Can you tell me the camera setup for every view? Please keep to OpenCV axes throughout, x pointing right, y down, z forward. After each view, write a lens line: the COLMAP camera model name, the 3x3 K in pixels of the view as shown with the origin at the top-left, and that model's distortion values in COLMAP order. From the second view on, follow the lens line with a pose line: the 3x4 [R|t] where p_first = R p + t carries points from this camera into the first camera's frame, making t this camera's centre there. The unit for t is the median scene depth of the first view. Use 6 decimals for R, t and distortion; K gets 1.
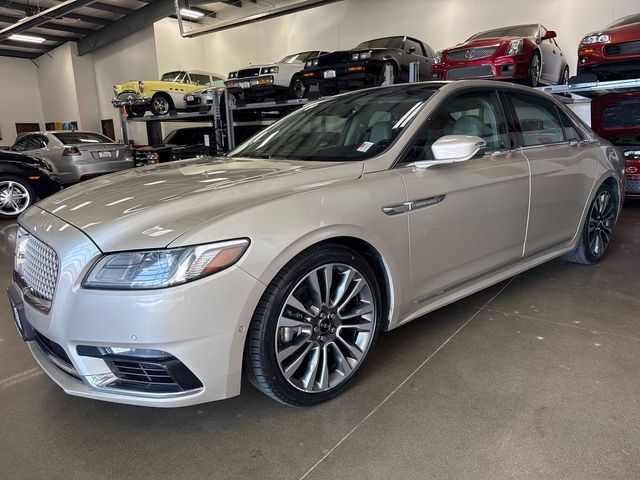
lens RADIAL K [[466.8, 0, 320.0], [0, 466.8, 240.0], [0, 0, 1]] dist [0.066274, -0.070903]
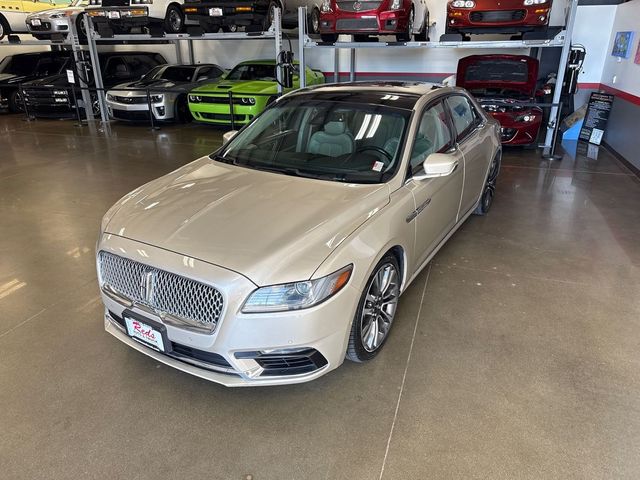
lens RADIAL K [[466.8, 0, 320.0], [0, 466.8, 240.0], [0, 0, 1]] dist [0.066274, -0.070903]
pose [[0.947676, -0.106192, 0.301055, -0.158852], [0.050903, 0.981252, 0.185885, -0.082451], [-0.315151, -0.160834, 0.935314, -0.073510]]
